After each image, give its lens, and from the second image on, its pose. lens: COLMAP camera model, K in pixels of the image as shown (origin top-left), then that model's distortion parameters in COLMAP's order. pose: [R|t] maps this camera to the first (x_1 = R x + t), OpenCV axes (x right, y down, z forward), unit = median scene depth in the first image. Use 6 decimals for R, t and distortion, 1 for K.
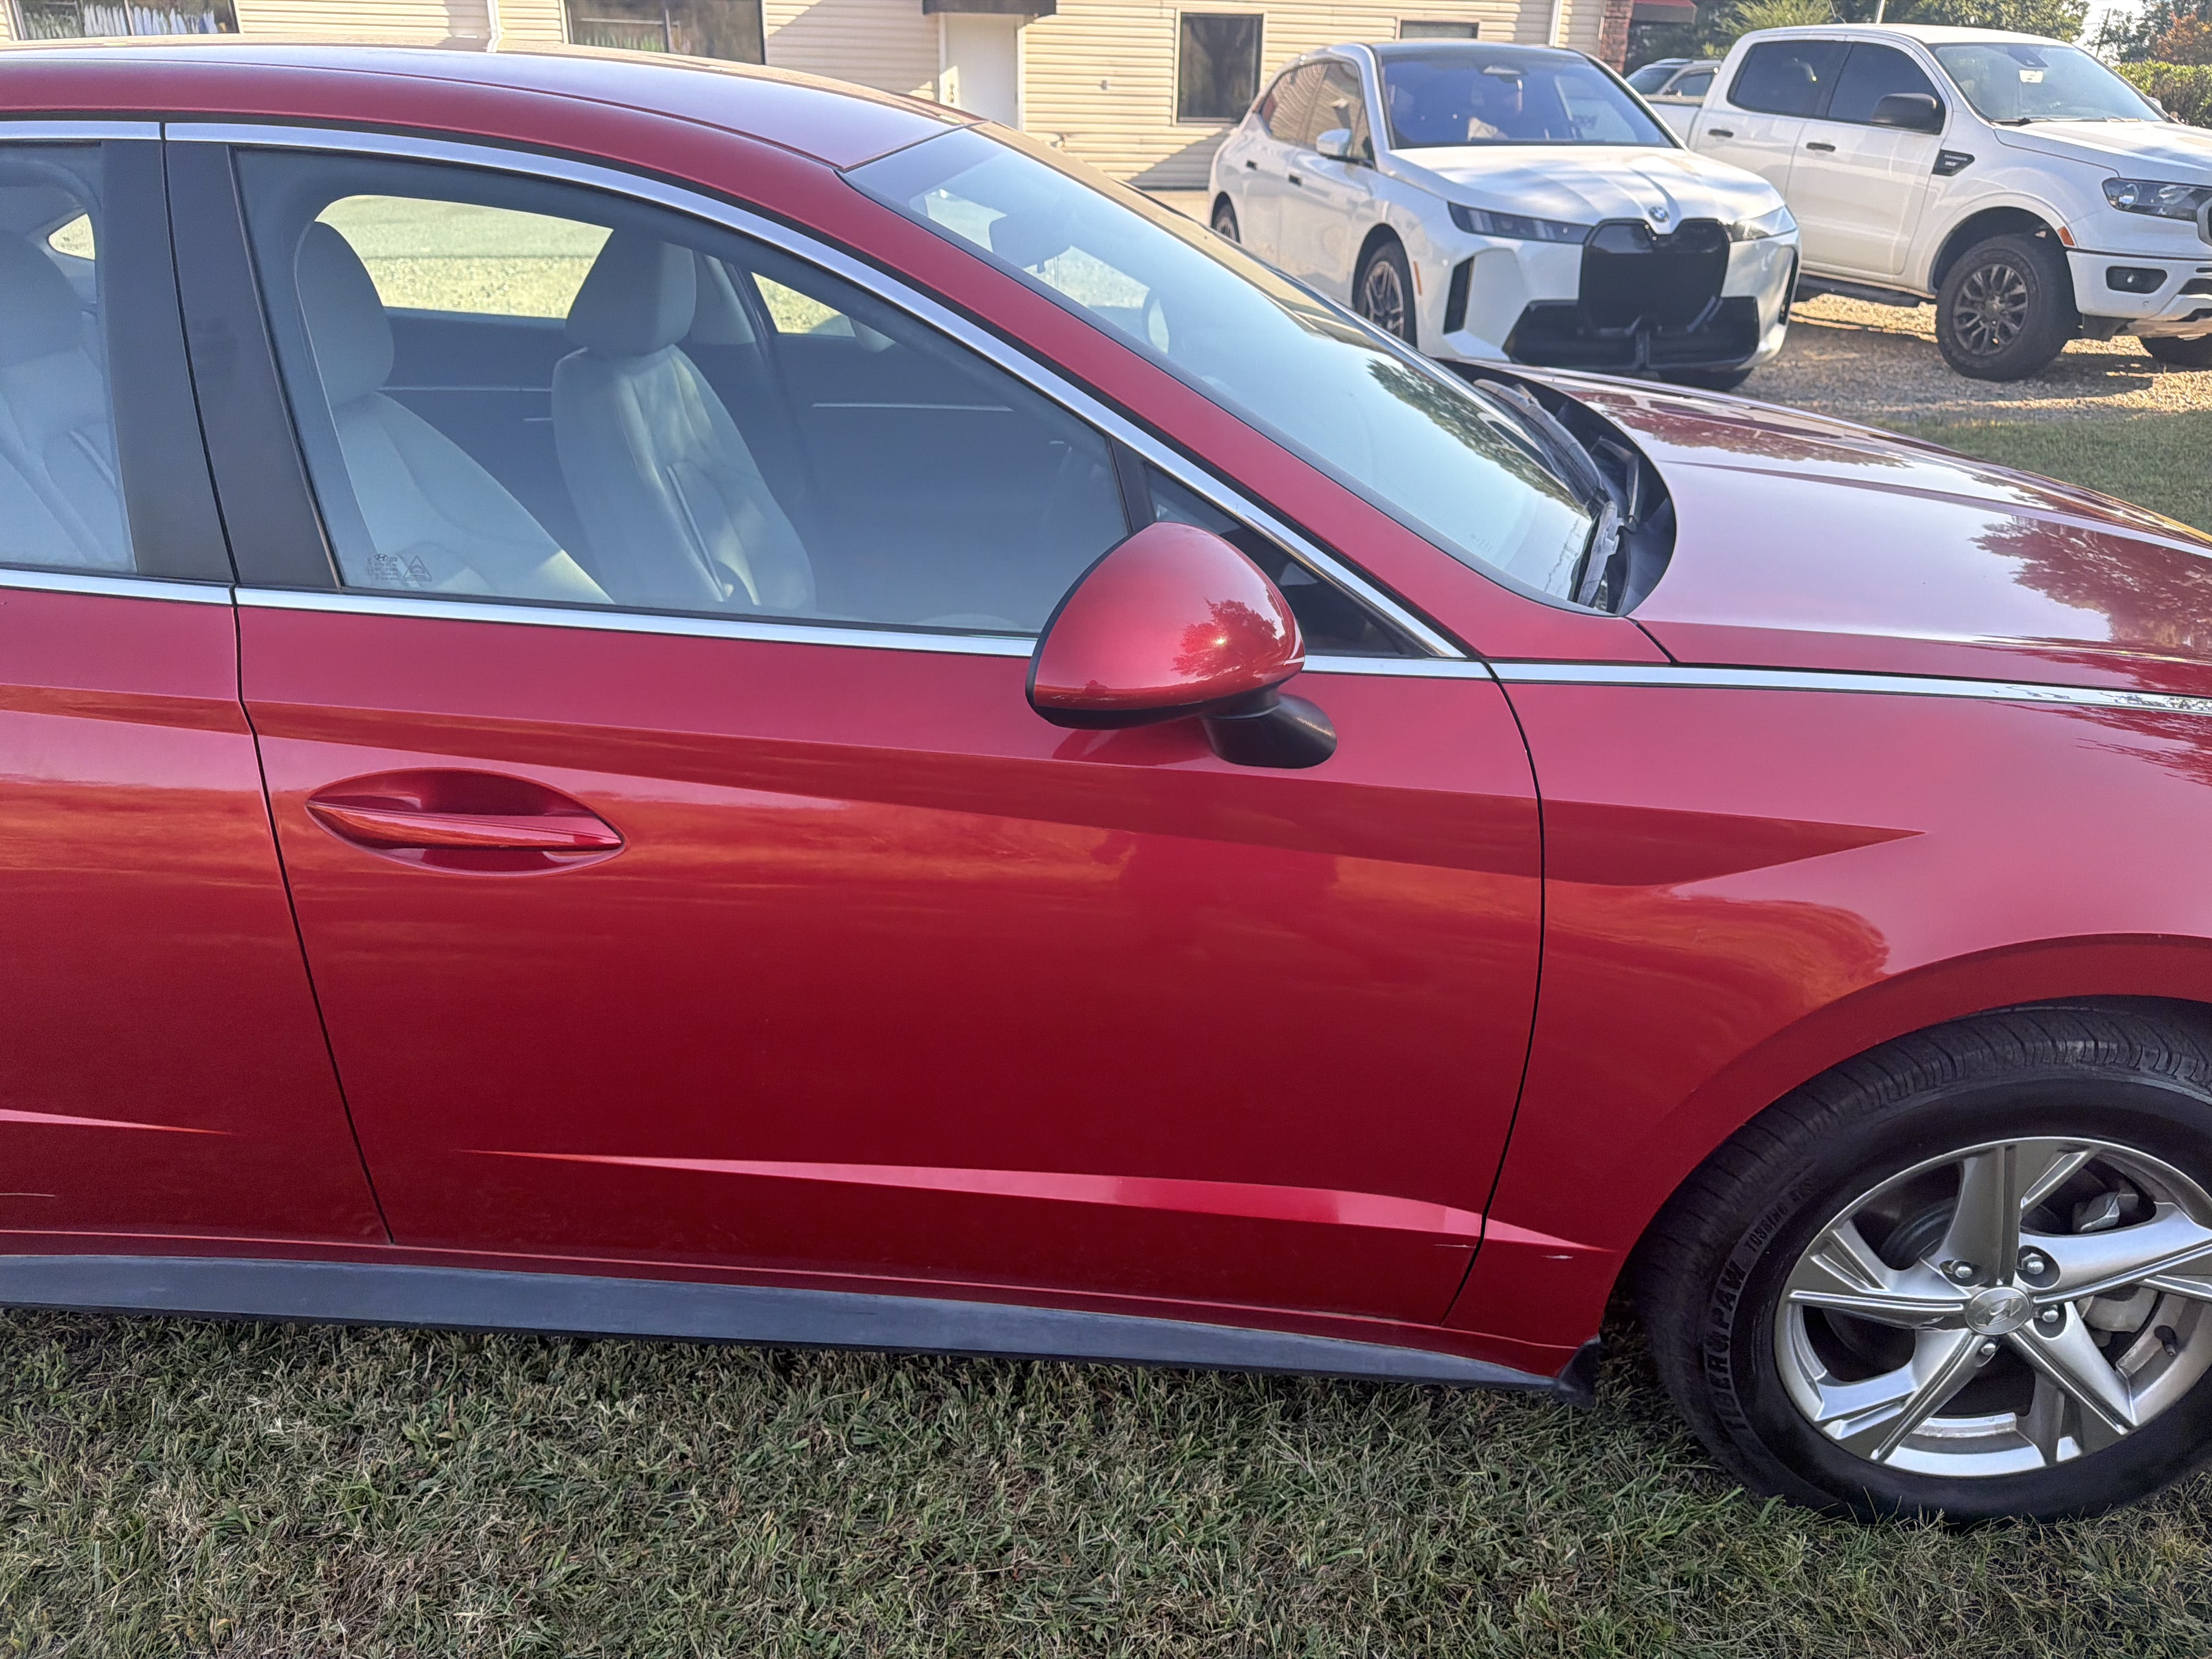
lens RADIAL K [[1571.8, 0, 1132.1], [0, 1571.8, 842.4], [0, 0, 1]] dist [0.035260, -0.039169]
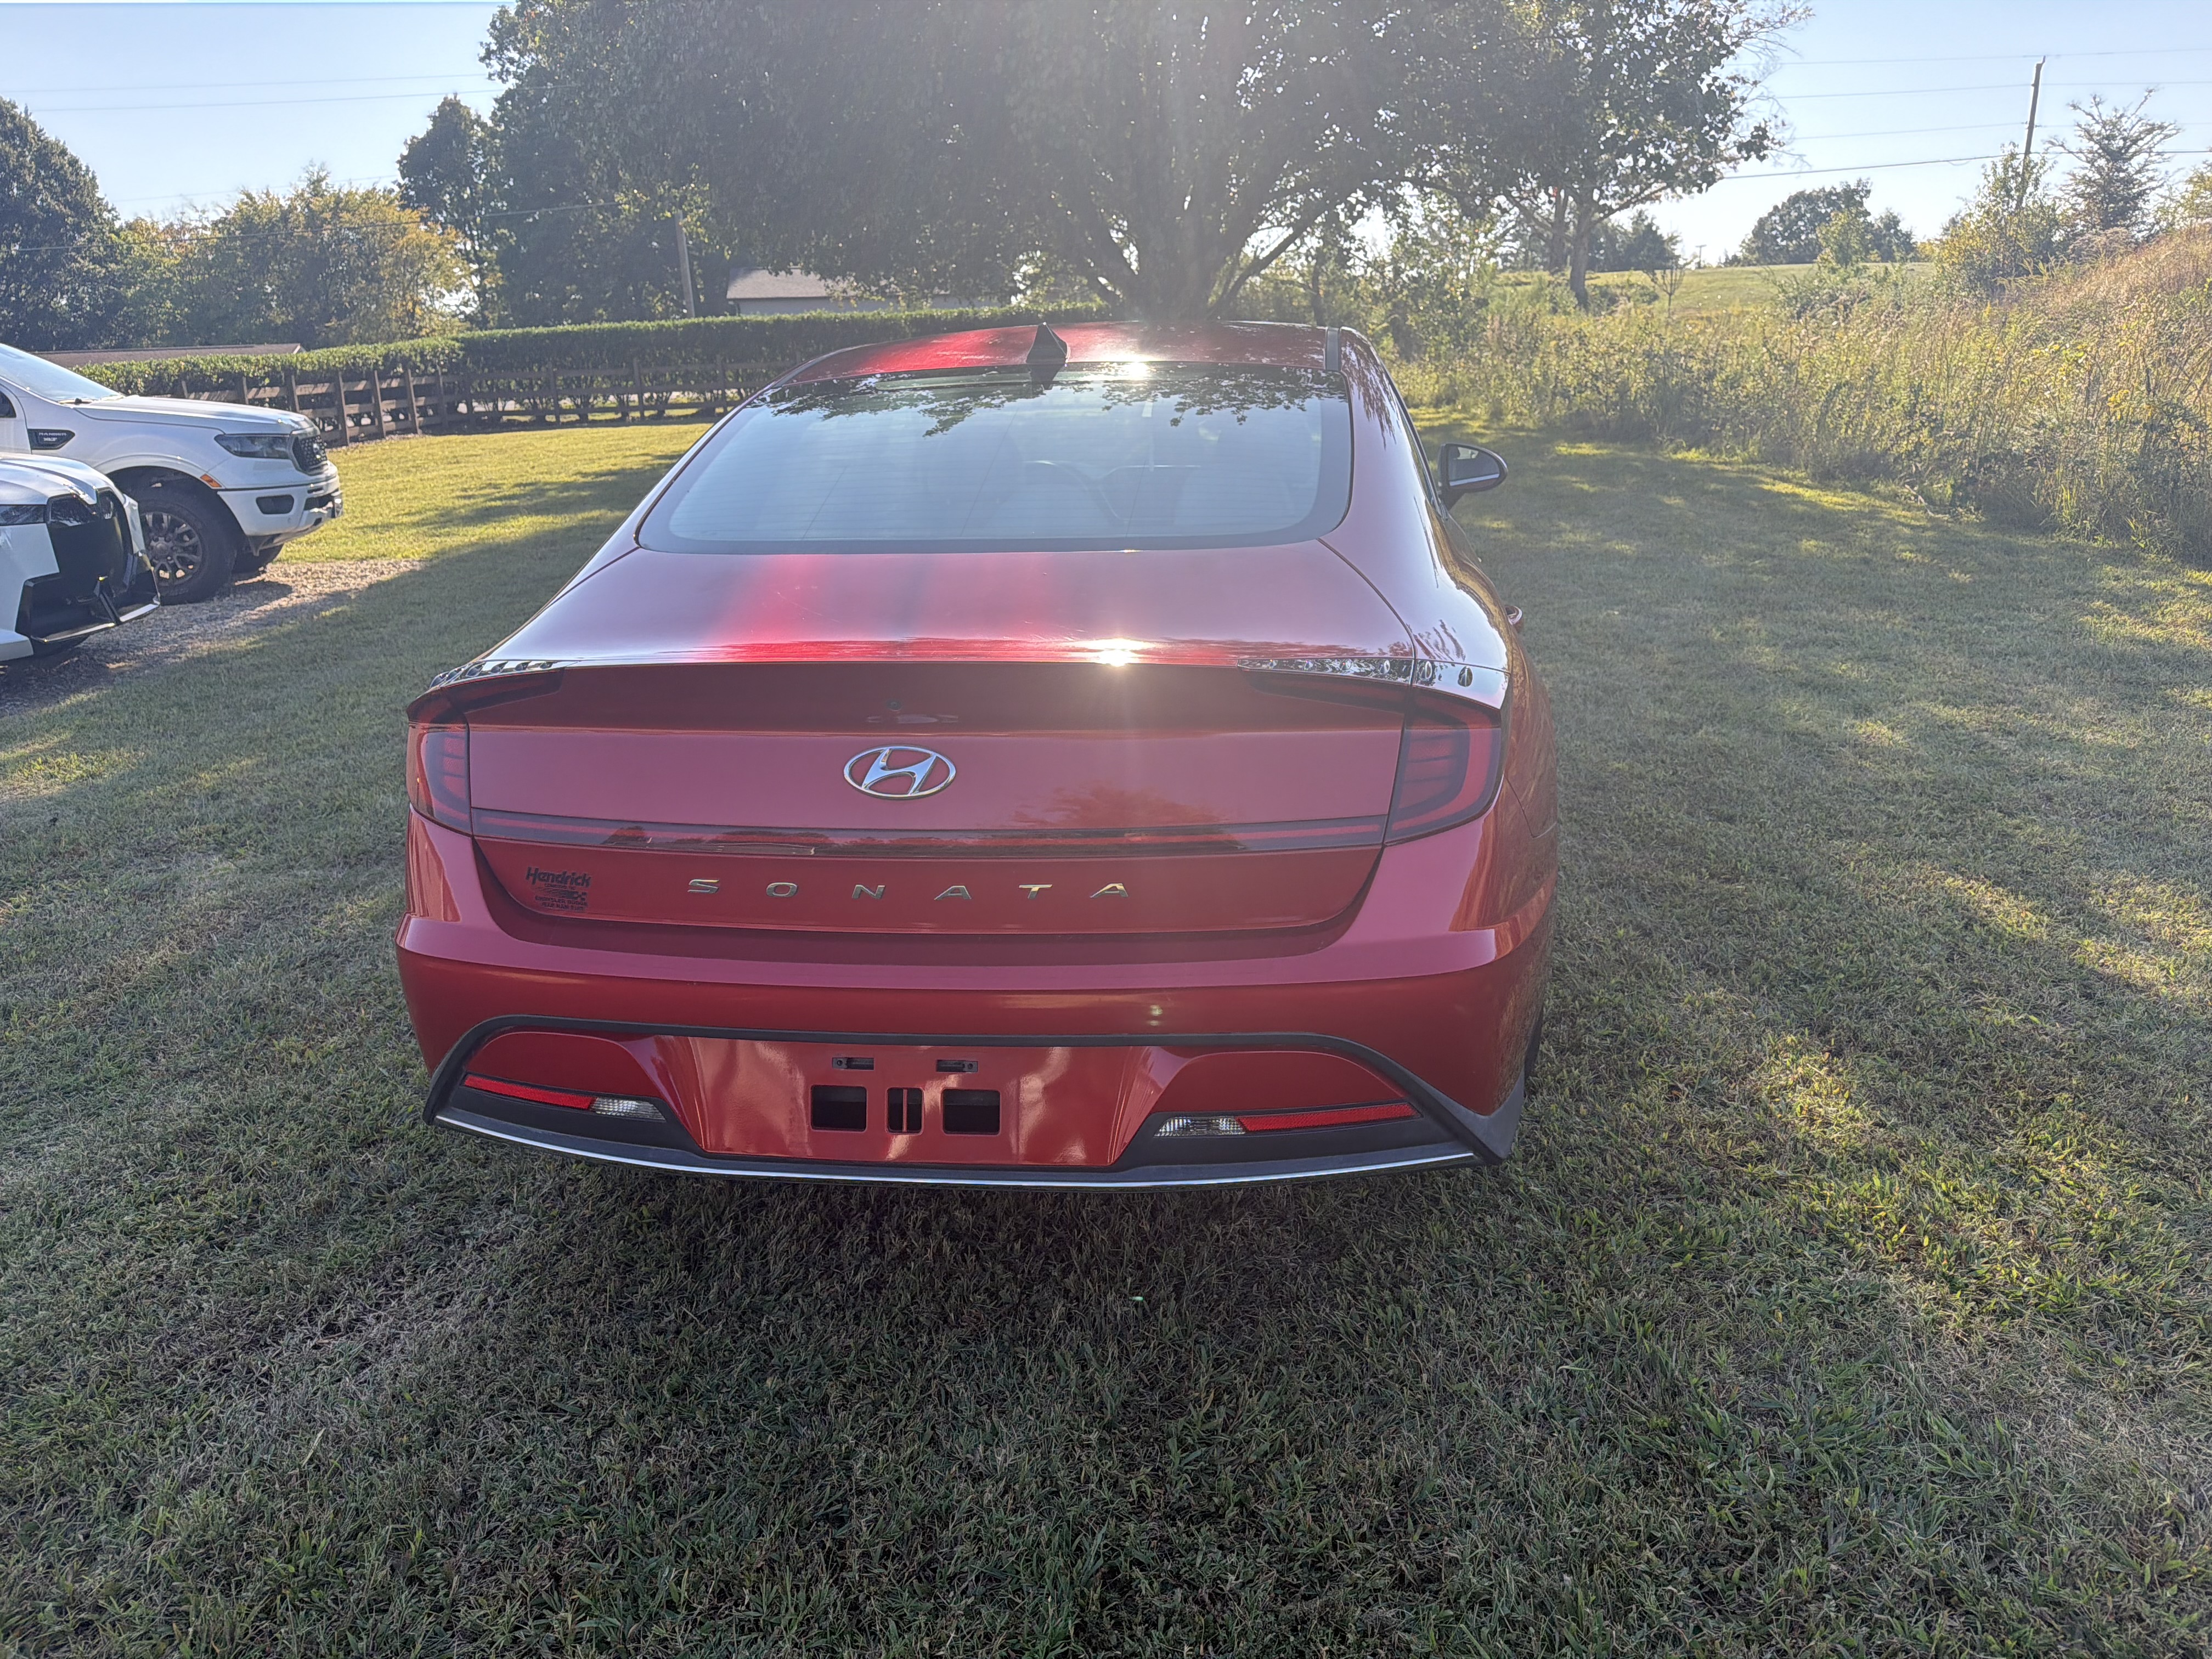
lens RADIAL K [[1571.8, 0, 1118.4], [0, 1571.8, 832.5], [0, 0, 1]] dist [0.035260, -0.039169]
pose [[0.097496, -0.312800, 0.944802, -0.695563], [0.465651, 0.853343, 0.234468, -0.118420], [-0.879581, 0.417088, 0.228853, 0.222306]]
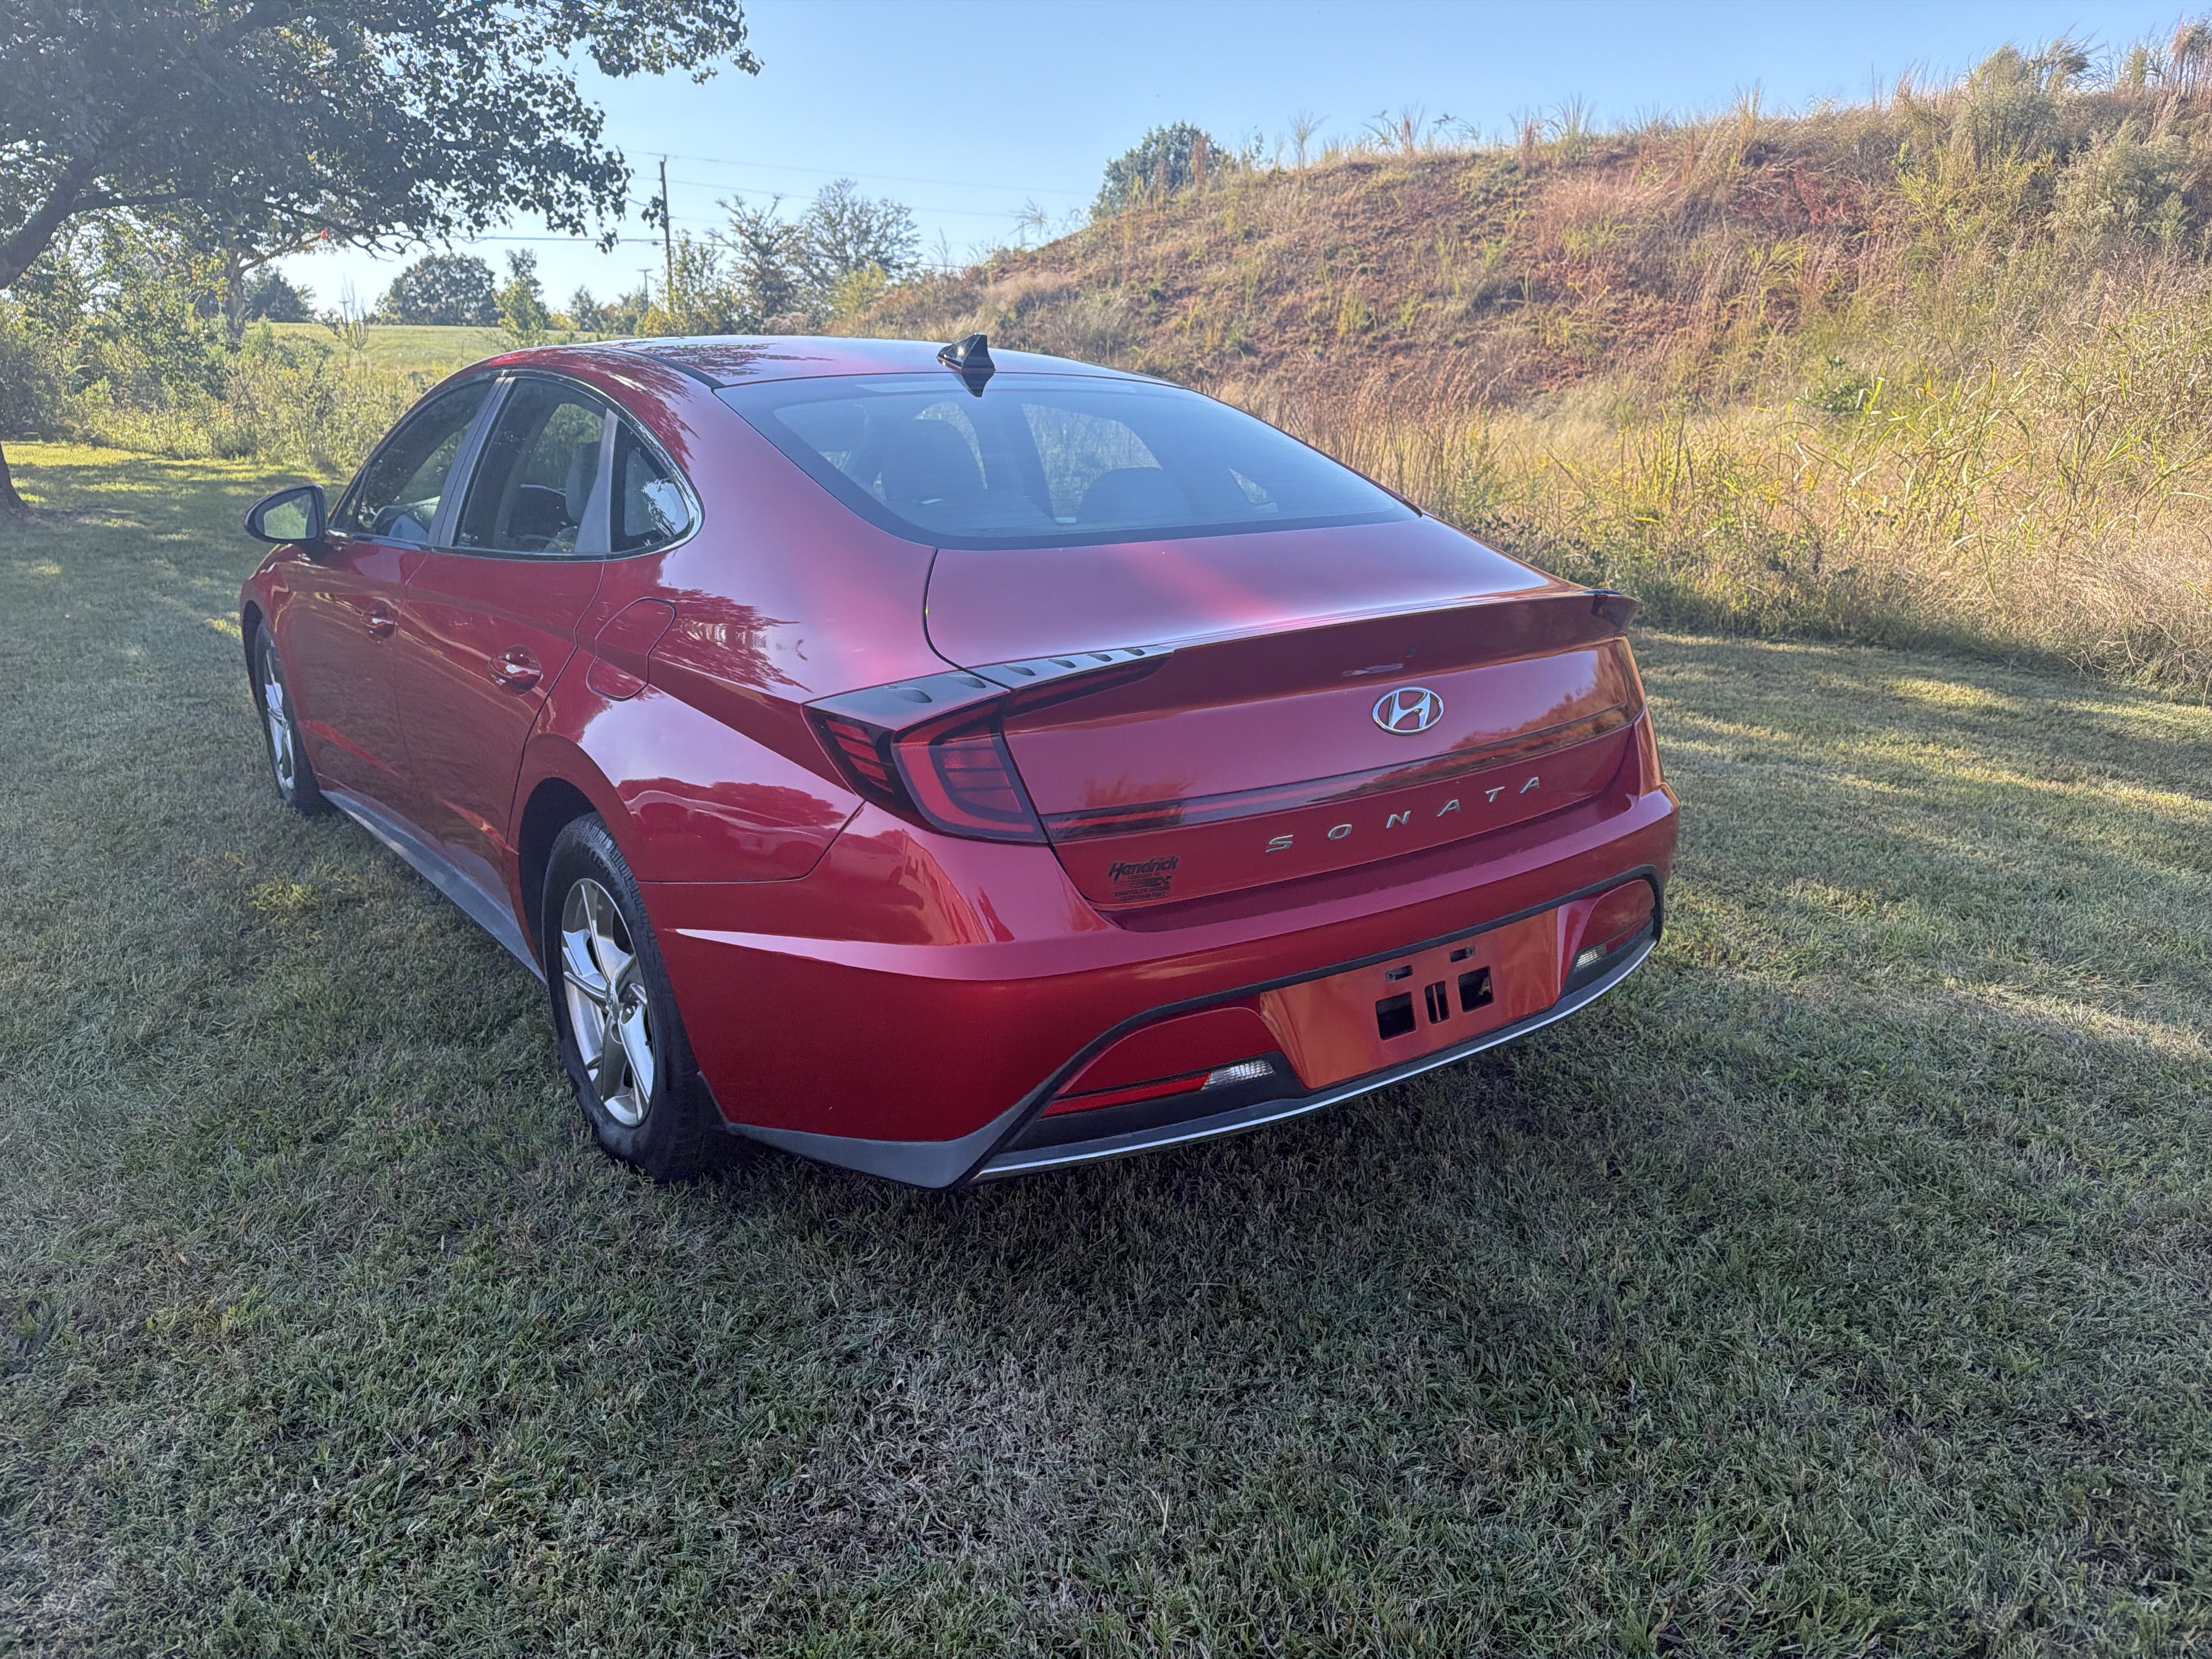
lens RADIAL K [[1571.8, 0, 1115.7], [0, 1571.8, 858.8], [0, 0, 1]] dist [0.035260, -0.039169]
pose [[-0.633523, -0.238743, 0.735969, -0.636292], [0.328493, 0.778225, 0.535218, -0.256057], [-0.700529, 0.580833, -0.414598, 0.524106]]
